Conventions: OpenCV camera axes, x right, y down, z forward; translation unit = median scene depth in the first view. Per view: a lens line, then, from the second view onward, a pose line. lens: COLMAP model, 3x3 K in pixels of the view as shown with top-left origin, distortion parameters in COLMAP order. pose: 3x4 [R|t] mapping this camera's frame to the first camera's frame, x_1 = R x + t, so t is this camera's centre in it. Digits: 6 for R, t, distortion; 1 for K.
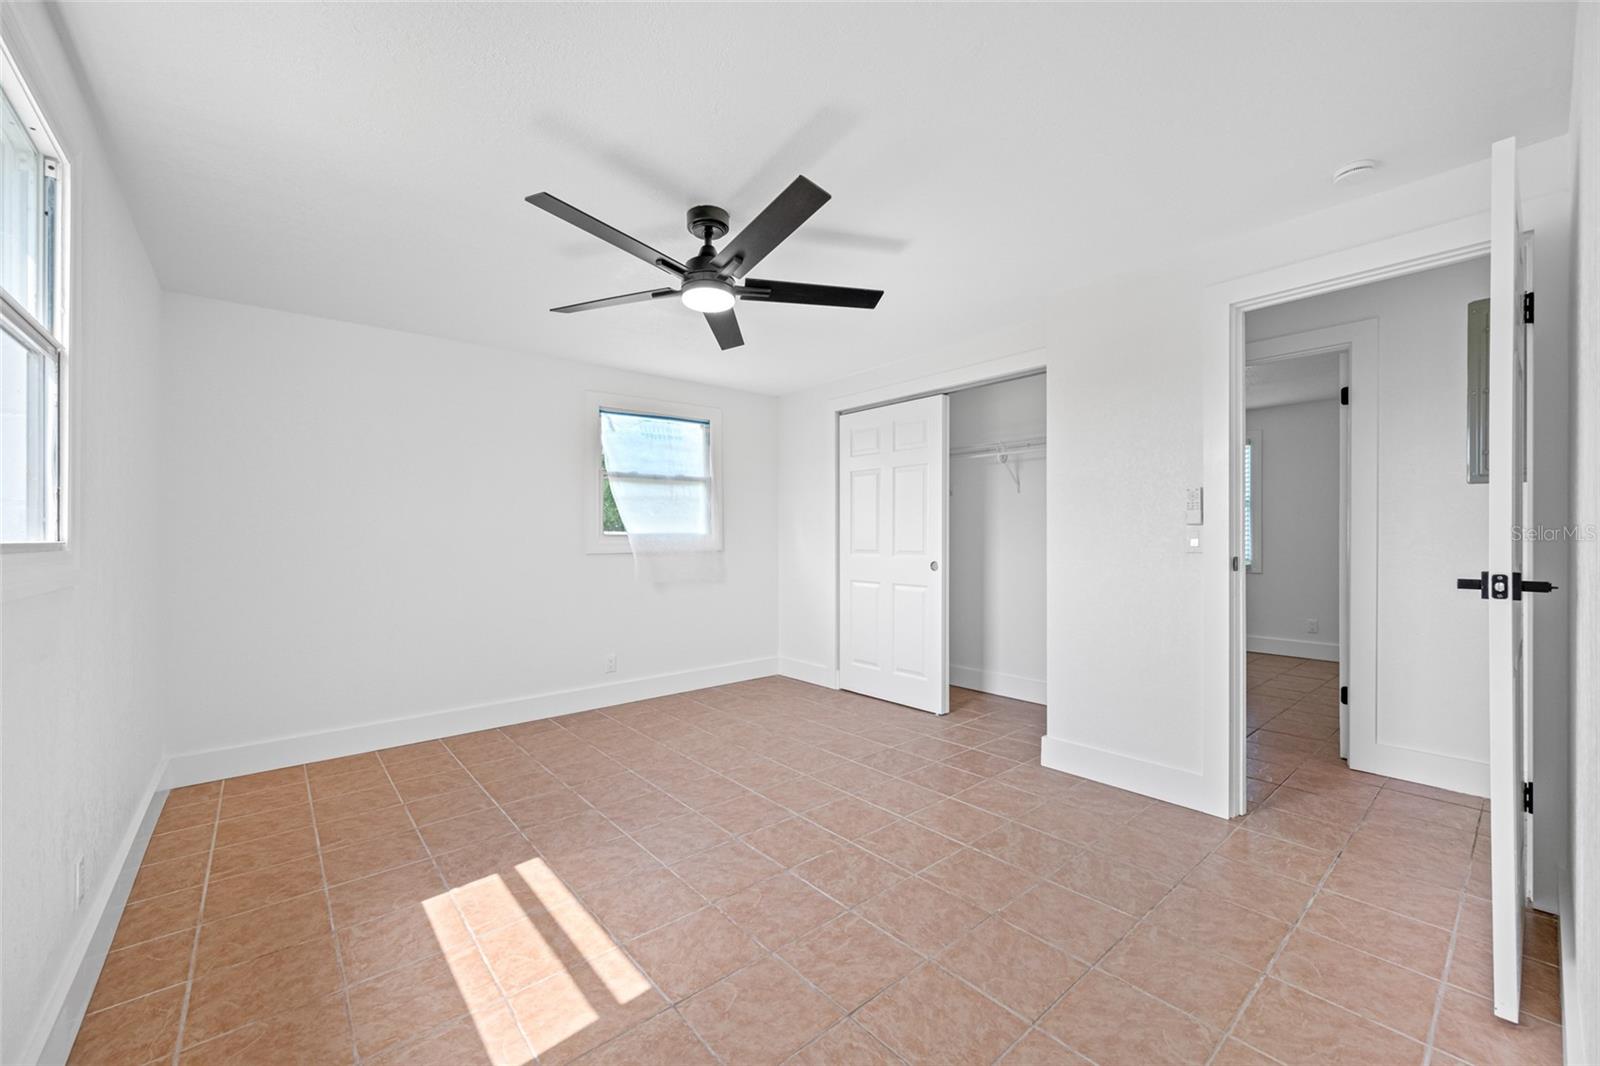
lens RADIAL K [[632.0, 0, 798.1], [0, 632.0, 538.2], [0, 0, 1]] dist [-0.000894, -0.000219]
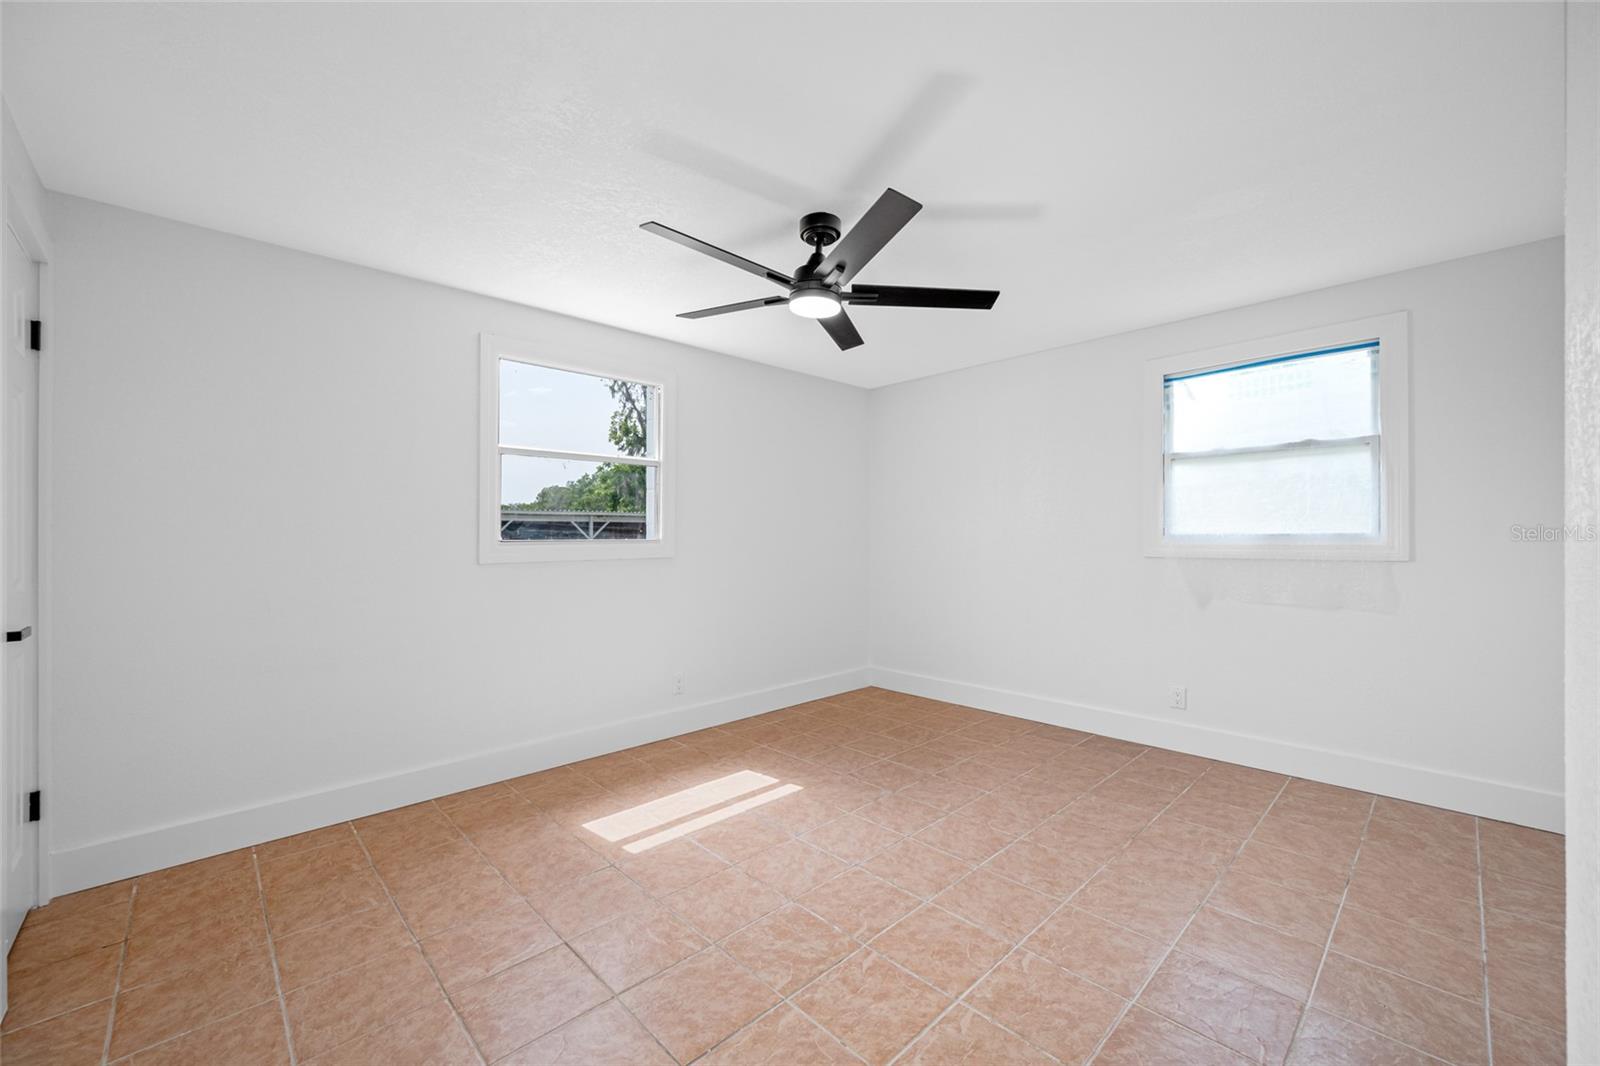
lens RADIAL K [[632.0, 0, 798.1], [0, 632.0, 538.2], [0, 0, 1]] dist [-0.000894, -0.000219]
pose [[0.064753, 0.009387, -0.997857, 0.770127], [-0.000996, 0.999956, 0.009342, -0.011262], [0.997901, 0.000389, 0.064760, 0.812032]]
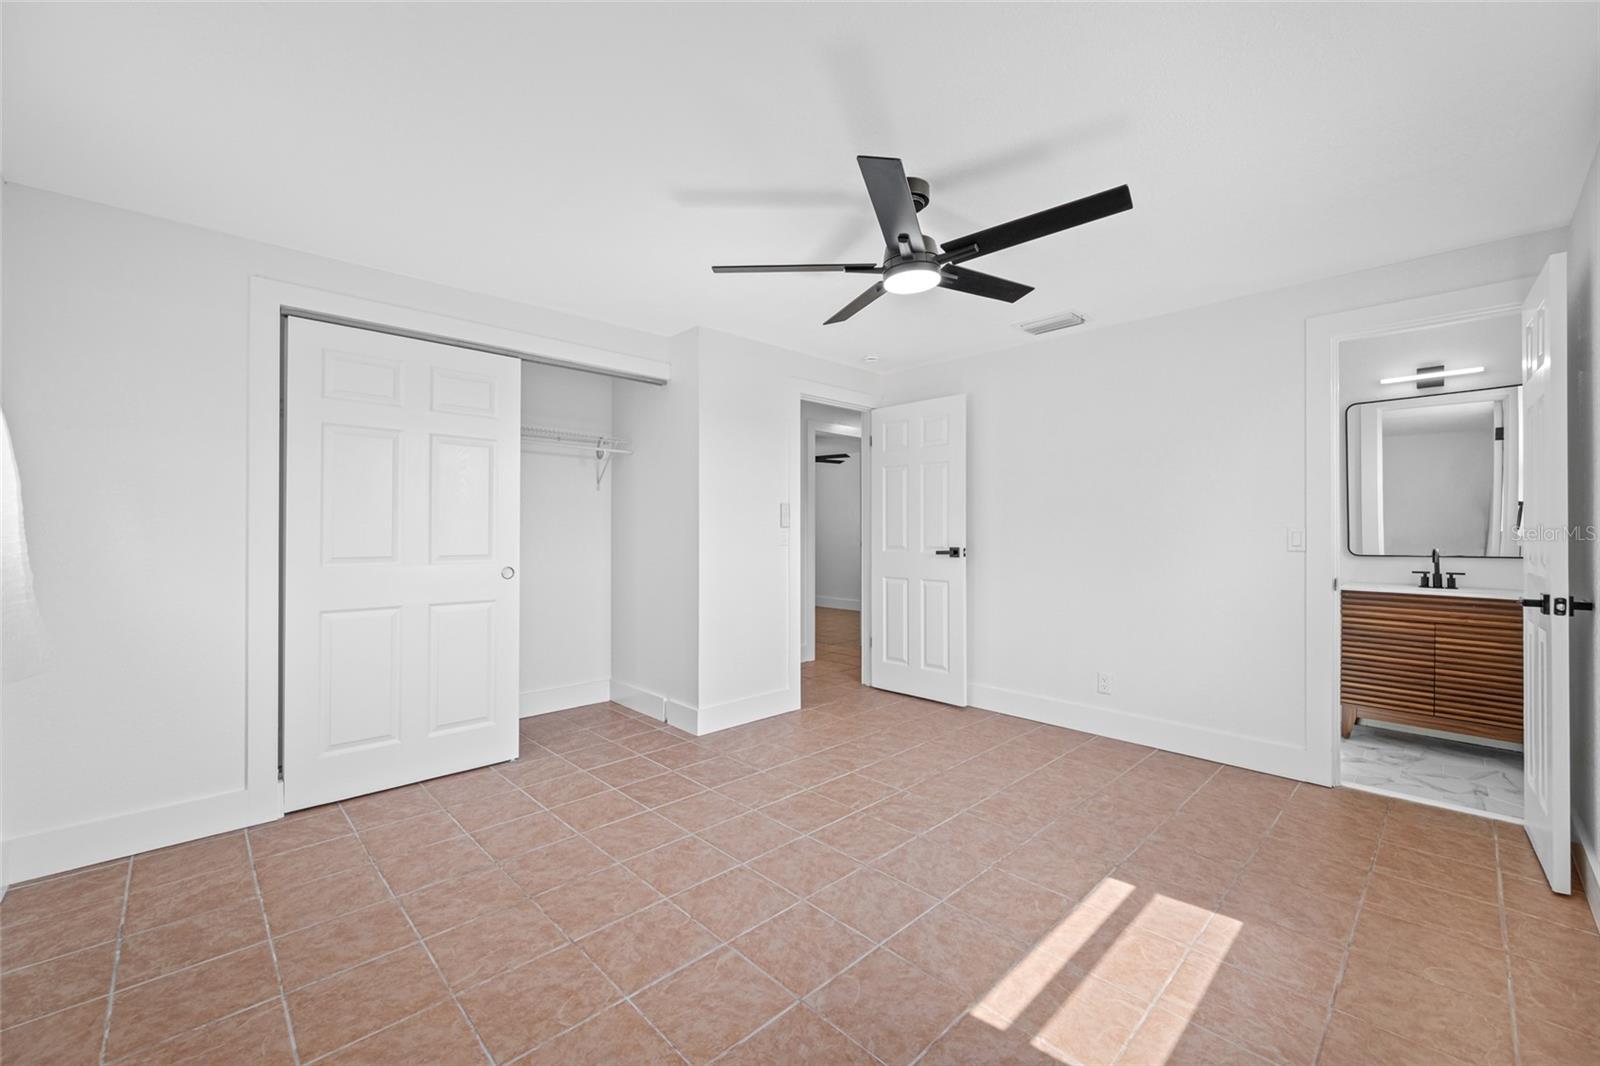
lens RADIAL K [[656.5, 0, 800.7], [0, 656.5, 528.4], [0, 0, 1]] dist [-0.002167, 0.004017]
pose [[-0.074648, 0.010889, 0.997151, -0.978812], [0.006609, 0.999924, -0.010424, 0.001850], [-0.997188, 0.005812, -0.074714, 1.100861]]
